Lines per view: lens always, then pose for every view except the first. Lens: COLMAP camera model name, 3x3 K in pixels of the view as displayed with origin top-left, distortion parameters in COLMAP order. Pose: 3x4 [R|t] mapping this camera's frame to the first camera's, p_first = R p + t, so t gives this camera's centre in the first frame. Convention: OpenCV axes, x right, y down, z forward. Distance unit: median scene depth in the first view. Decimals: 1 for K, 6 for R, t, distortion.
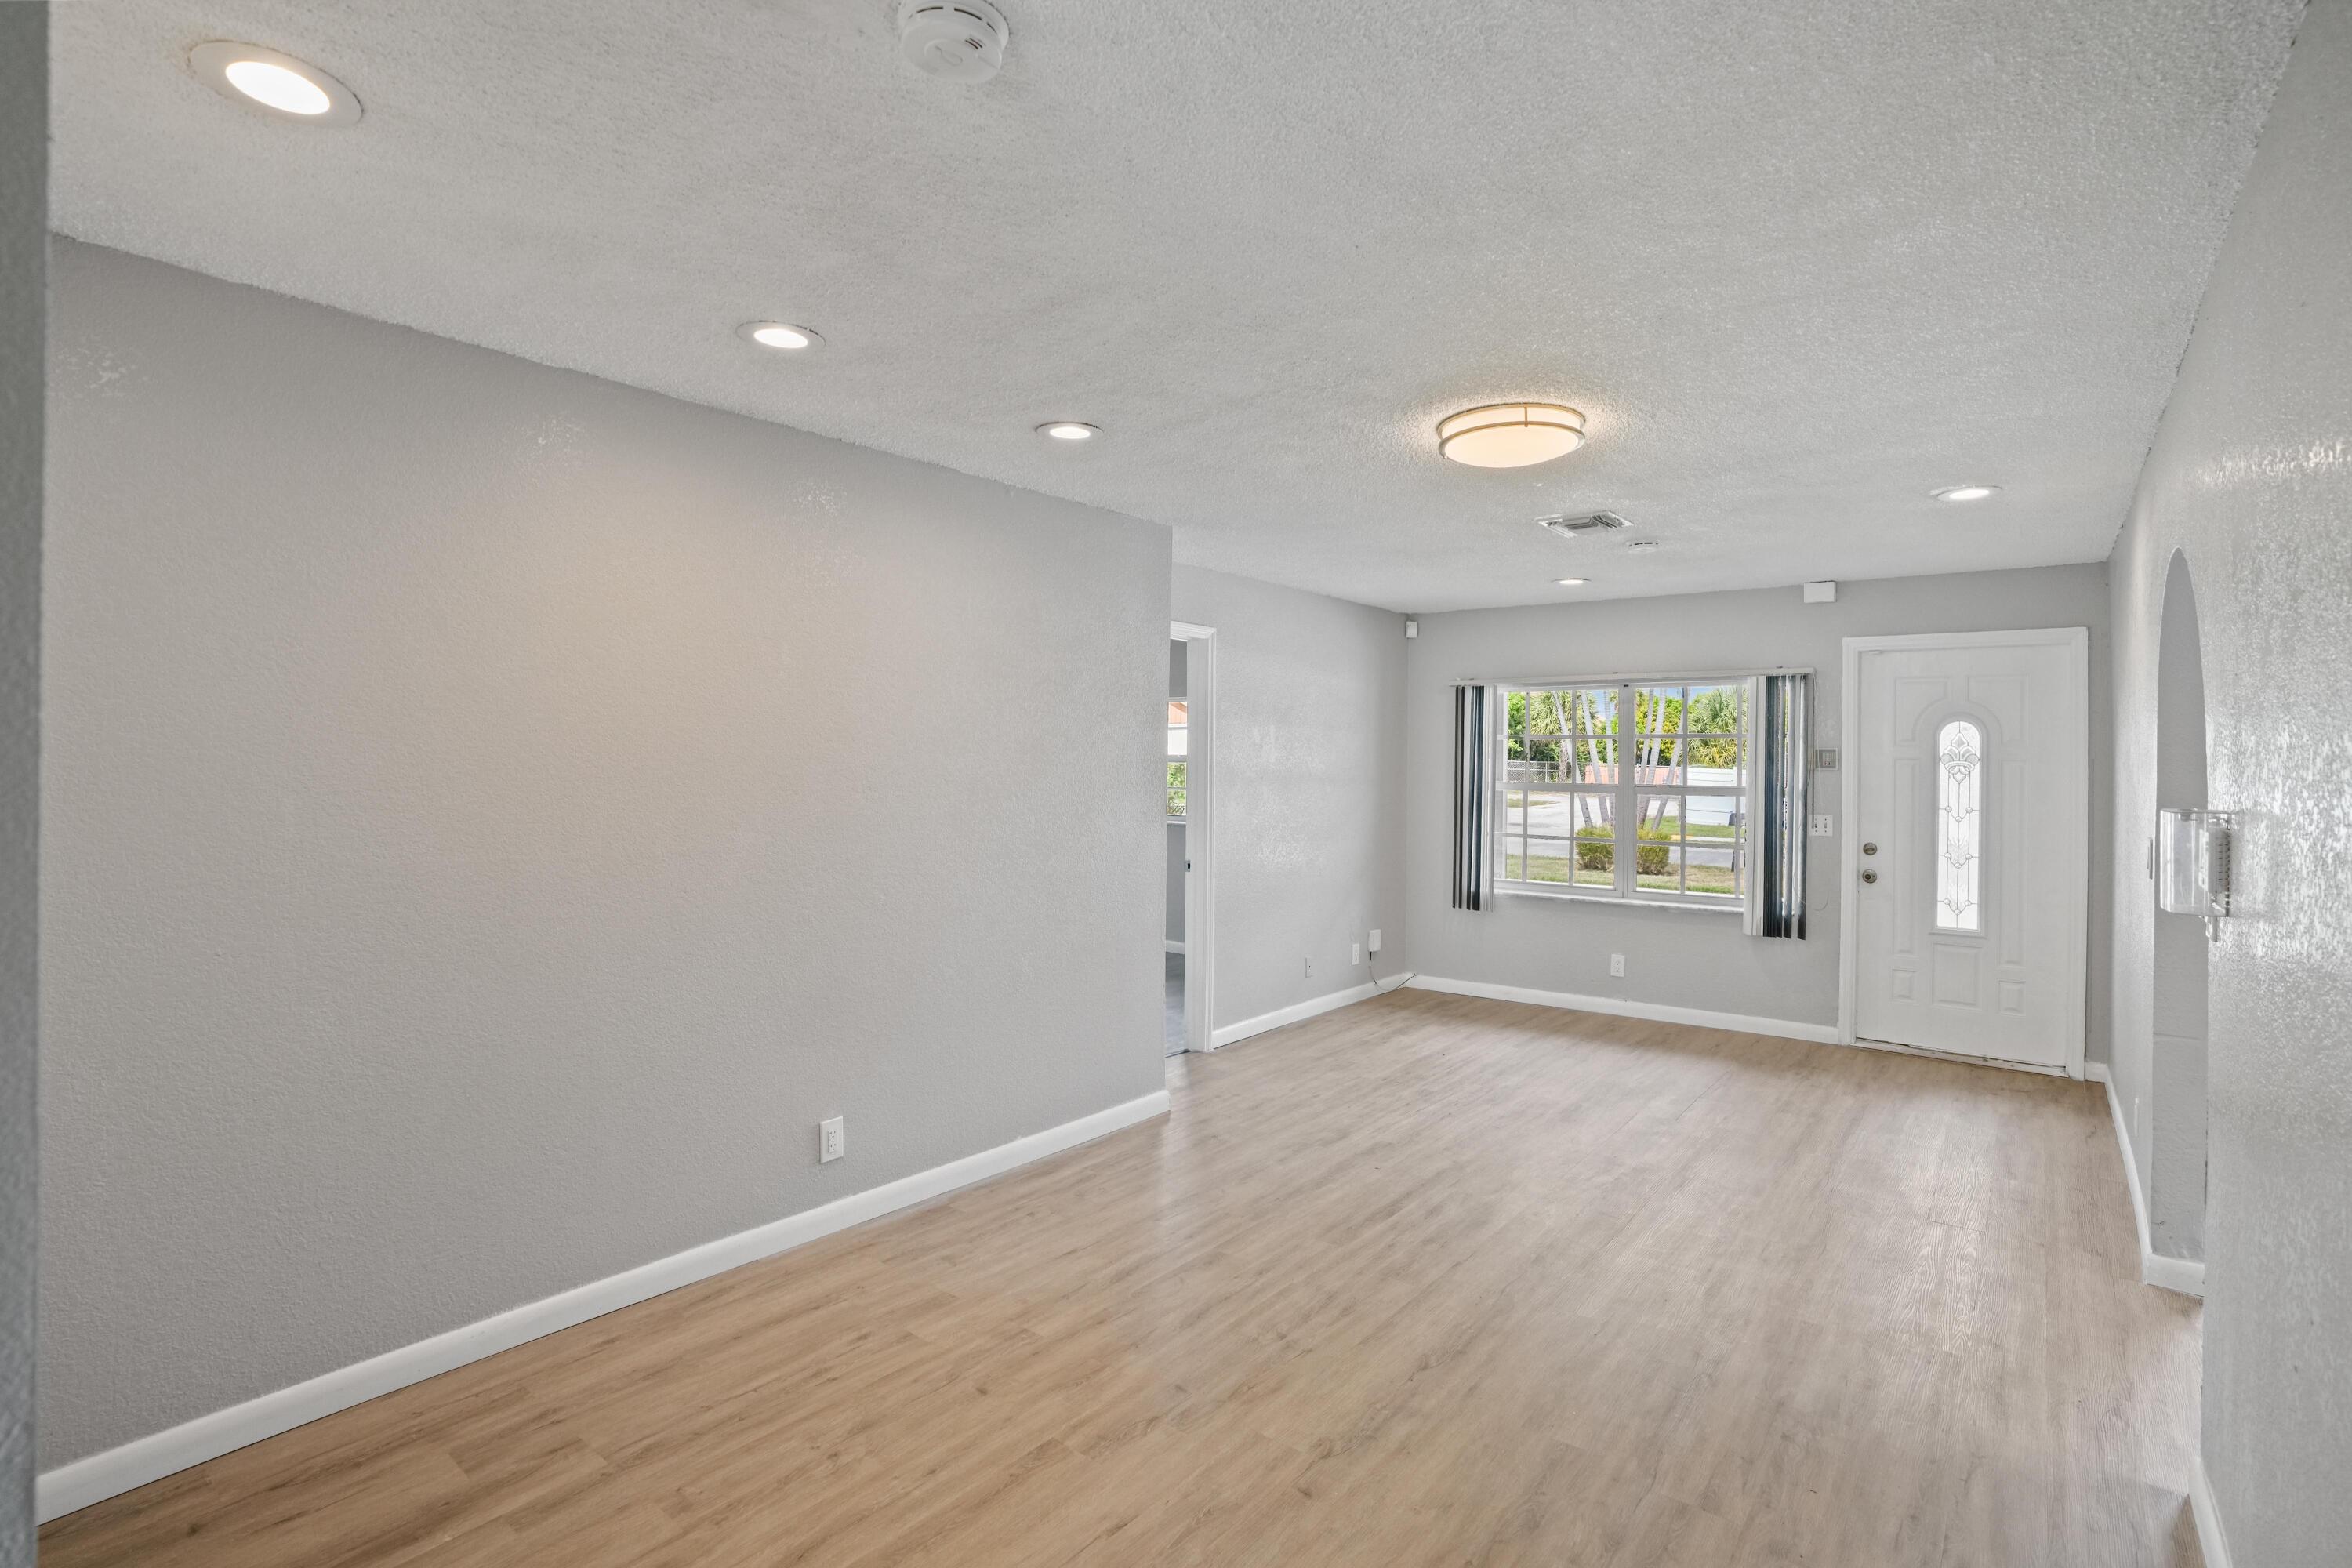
lens RADIAL K [[1118.9, 0, 1206.2], [0, 1118.9, 728.7], [0, 0, 1]] dist [-0.071045, 0.027884]
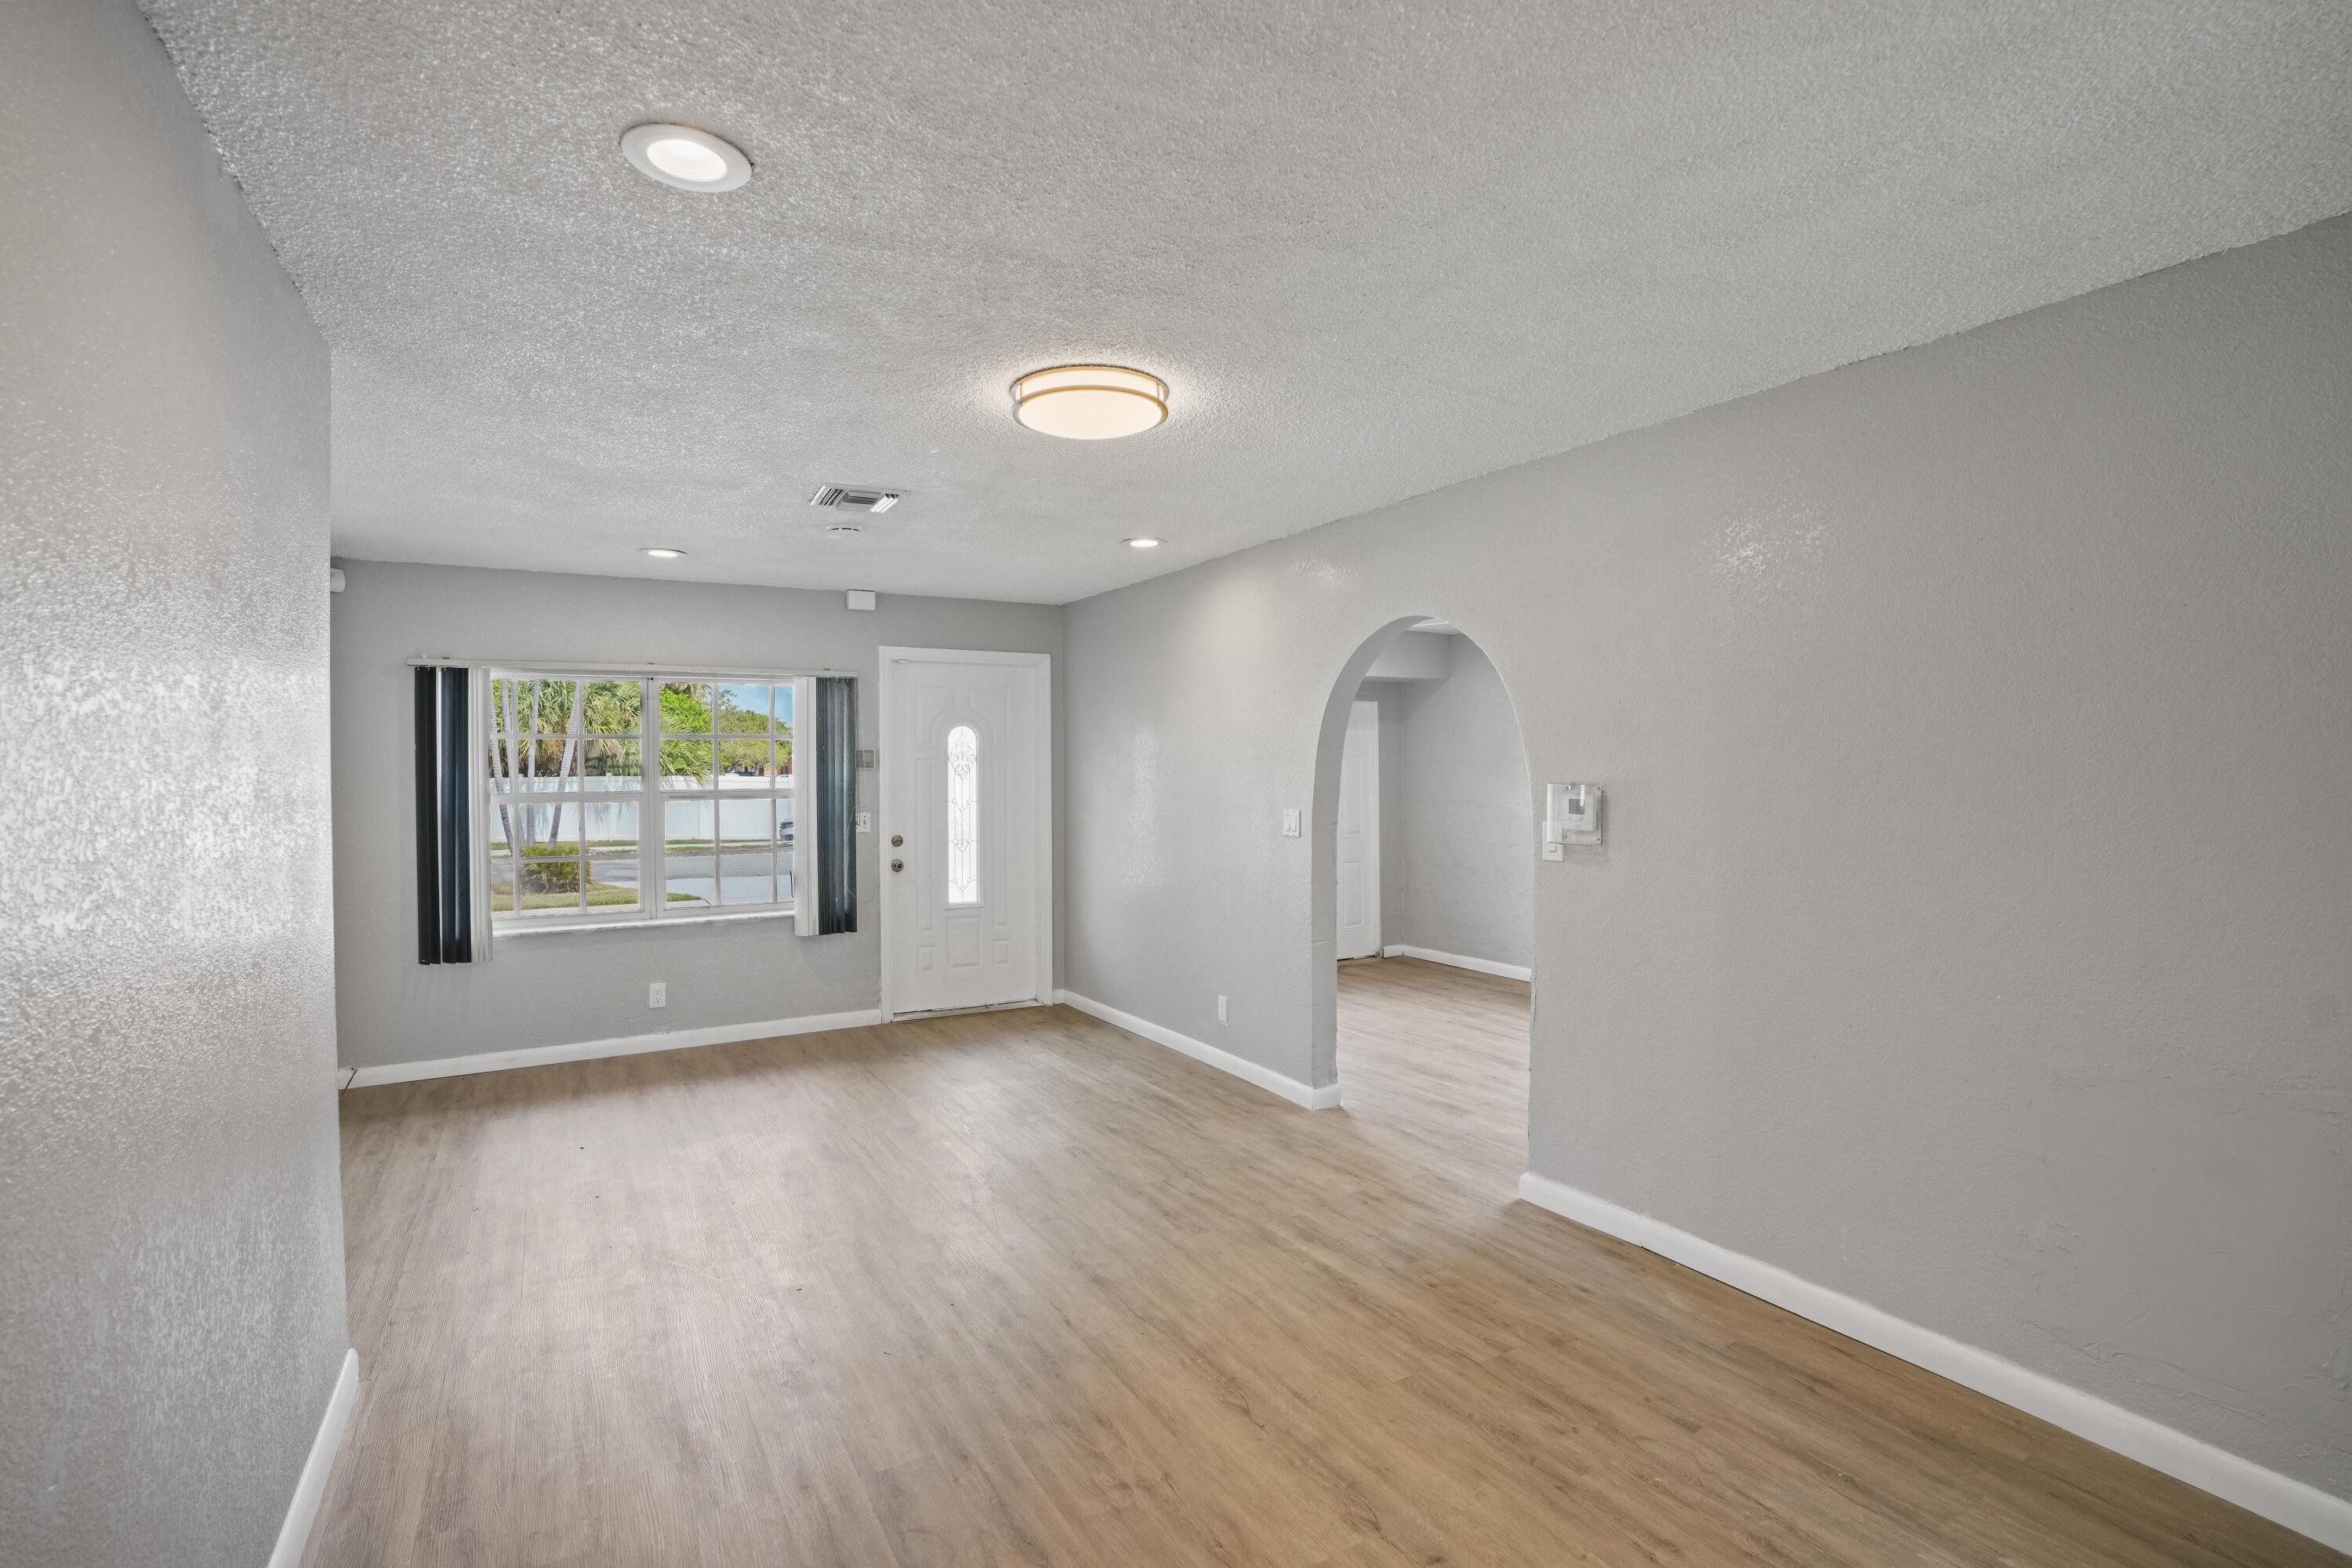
lens RADIAL K [[1088.7, 0, 1188.4], [0, 1088.7, 781.3], [0, 0, 1]] dist [-0.070918, 0.027642]
pose [[0.370343, -0.028550, 0.928456, -0.326882], [-0.013316, 0.999262, 0.036039, 0.007875], [-0.928800, -0.025710, 0.369689, 0.365102]]
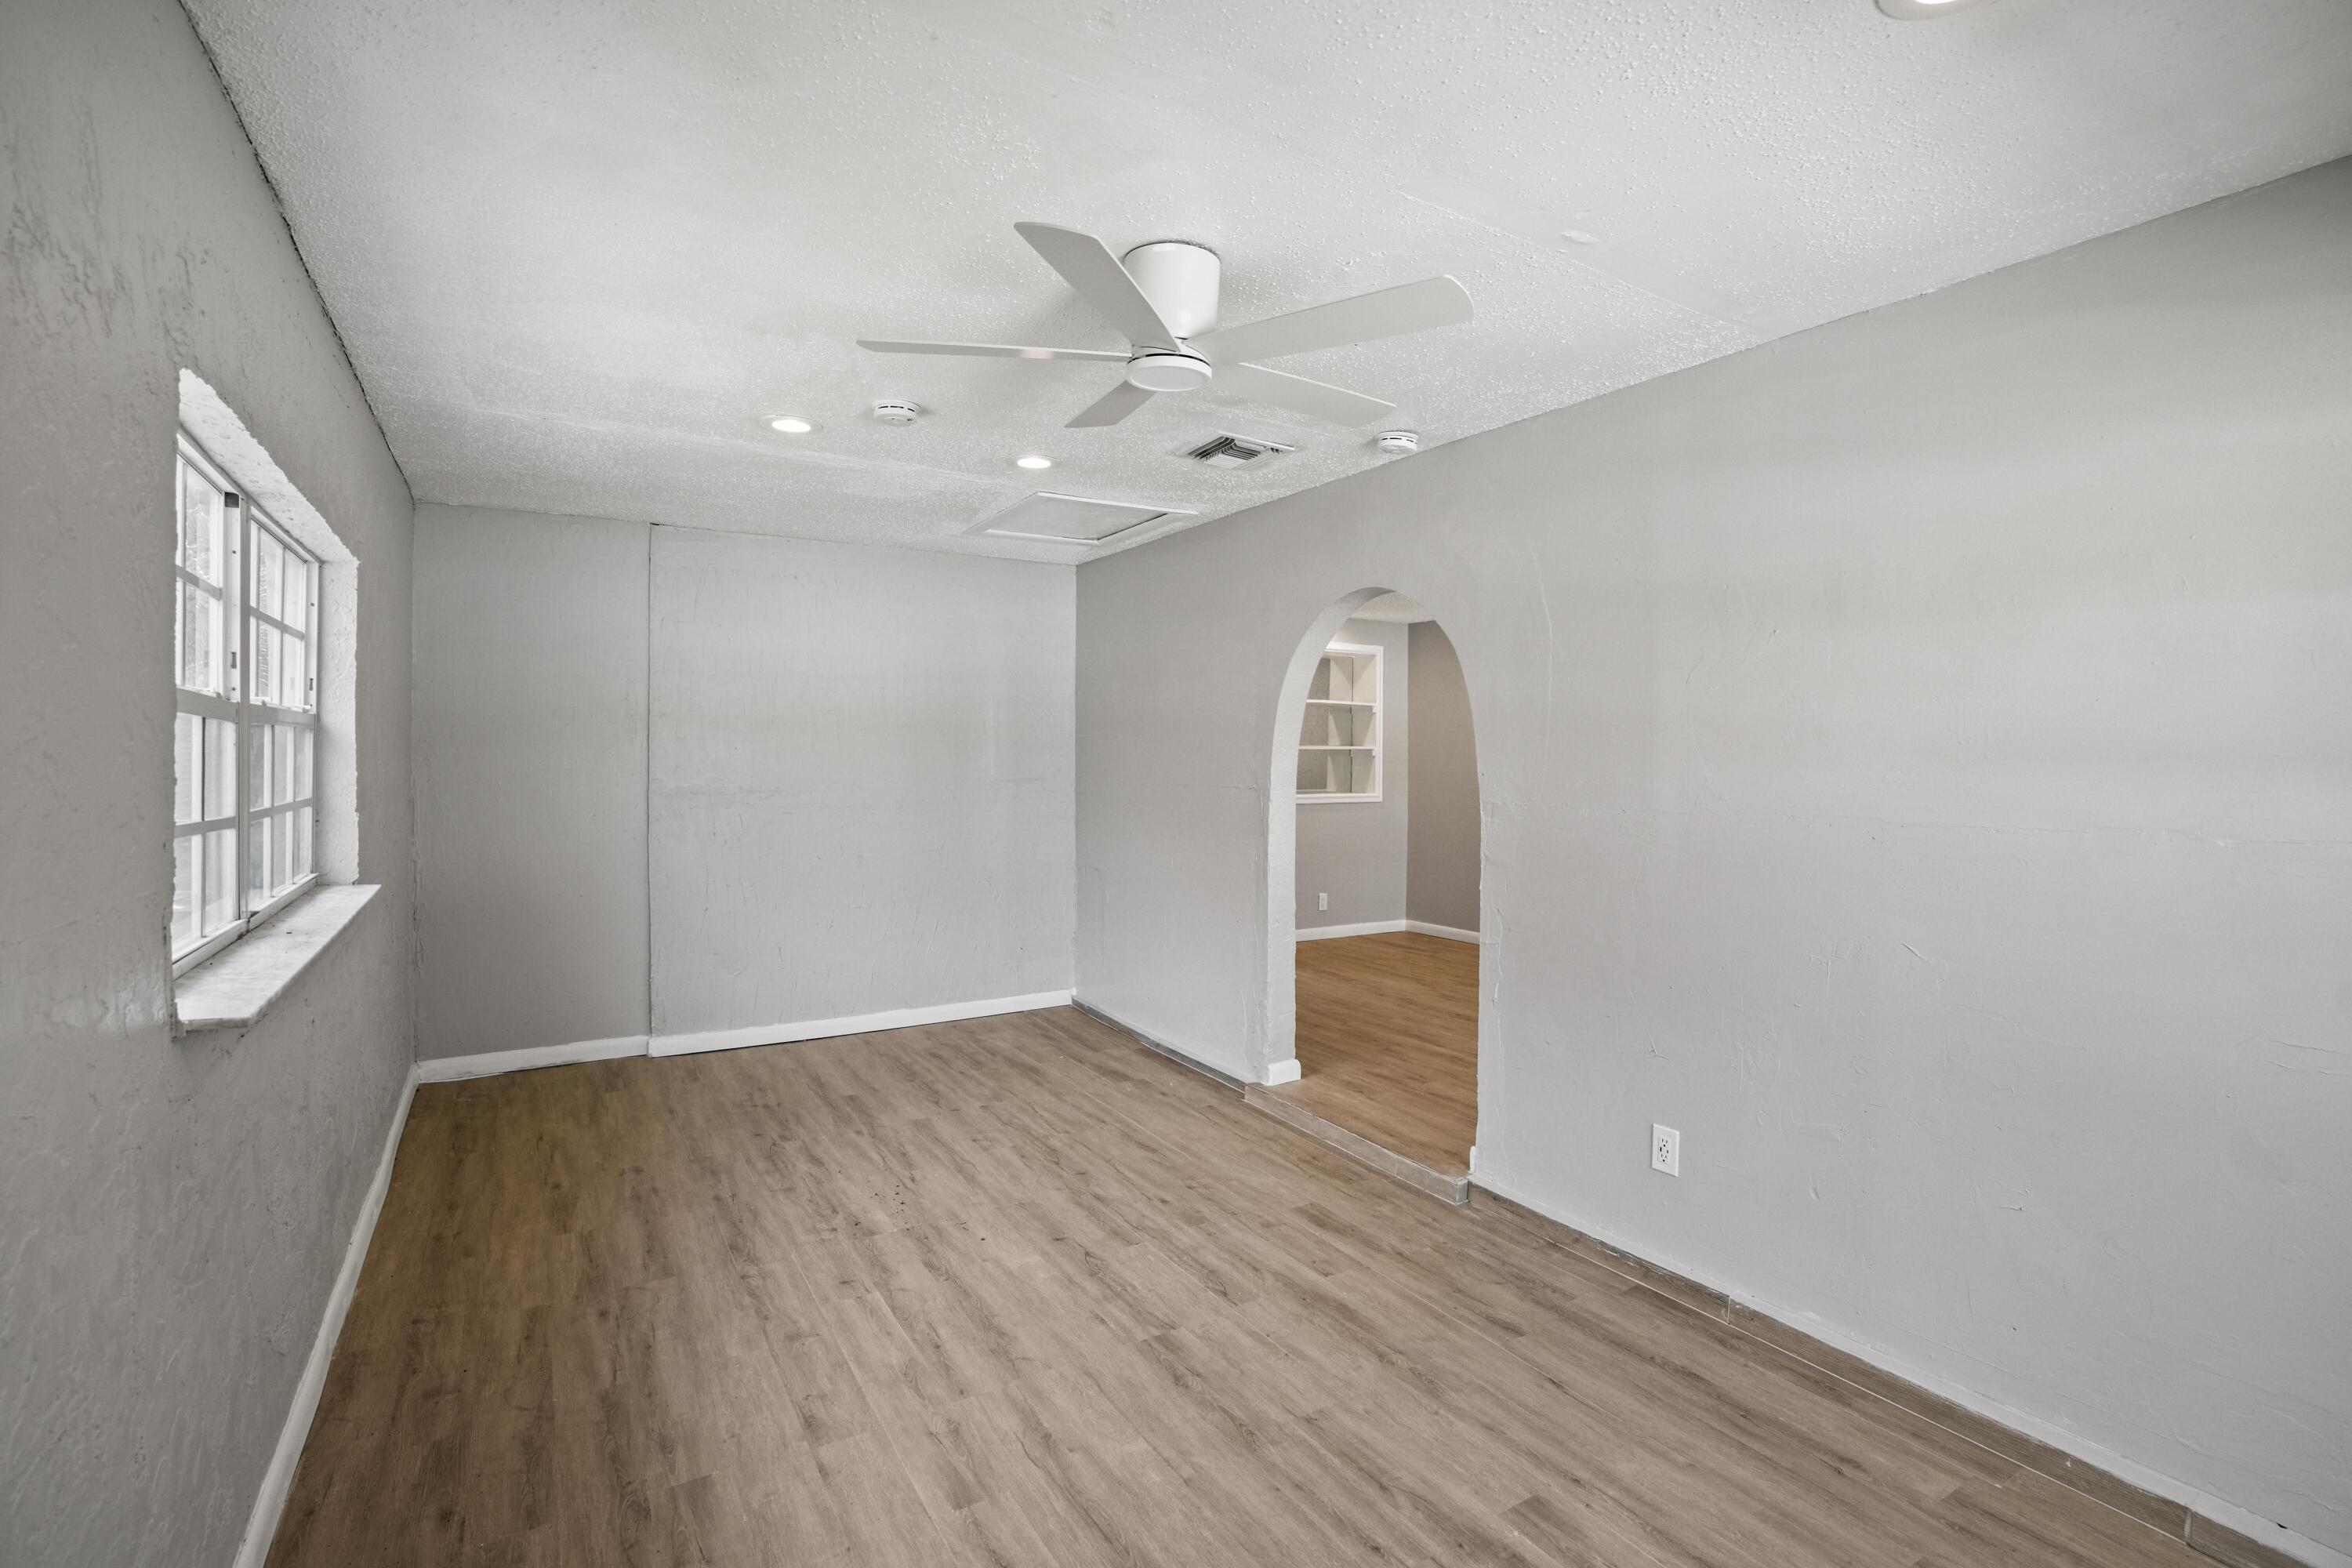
lens RADIAL K [[1102.6, 0, 1184.2], [0, 1102.6, 778.7], [0, 0, 1]] dist [-0.083289, 0.040198]
pose [[-0.367101, 0.002890, -0.930177, 1.248096], [0.017262, 0.999844, -0.003706, 0.051420], [0.930021, -0.017417, -0.367094, 0.659318]]
